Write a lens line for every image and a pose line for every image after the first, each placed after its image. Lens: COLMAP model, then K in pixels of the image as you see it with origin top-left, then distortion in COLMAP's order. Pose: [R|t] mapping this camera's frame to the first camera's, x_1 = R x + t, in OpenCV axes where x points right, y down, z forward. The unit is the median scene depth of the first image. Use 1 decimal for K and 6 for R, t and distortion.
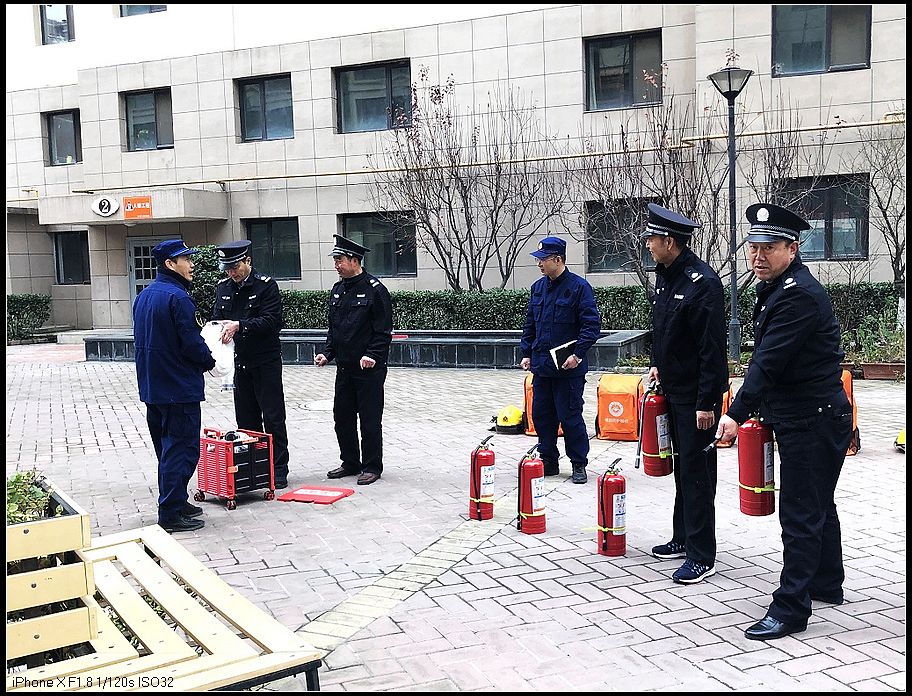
lens RADIAL K [[993.9, 0, 456.0], [0, 993.9, 348.0], [0, 0, 1]] dist [-0.011376, -0.014401]
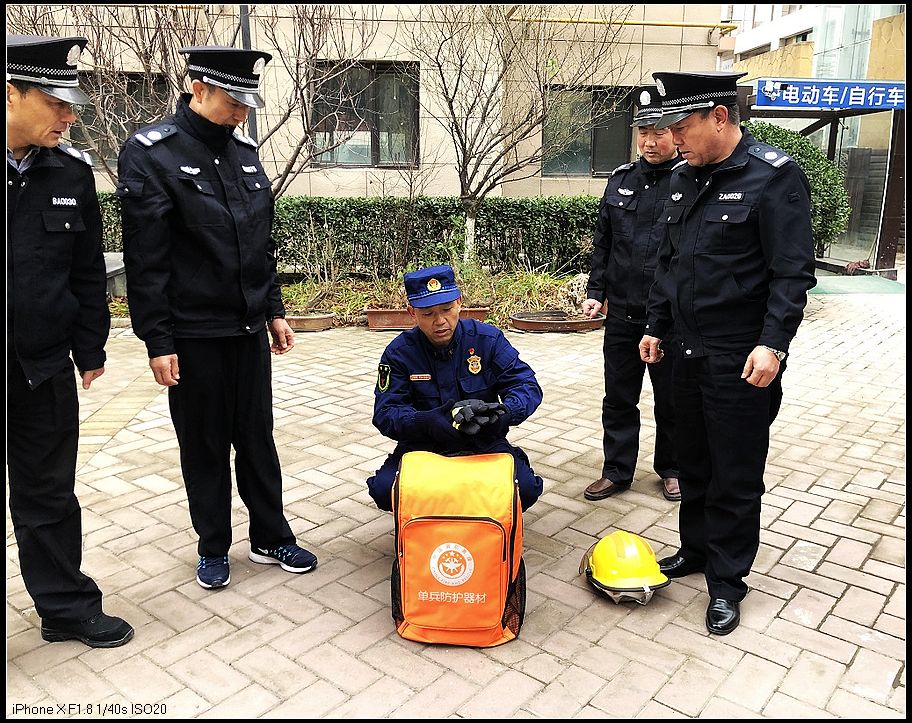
lens RADIAL K [[802.4, 0, 456.0], [0, 802.4, 361.5], [0, 0, 1]] dist [0.082679, 0.001033]
pose [[0.886988, -0.081707, 0.454507, 0.133573], [0.014770, 0.988739, 0.148921, -0.032383], [-0.461557, -0.125378, 0.878206, 0.416518]]
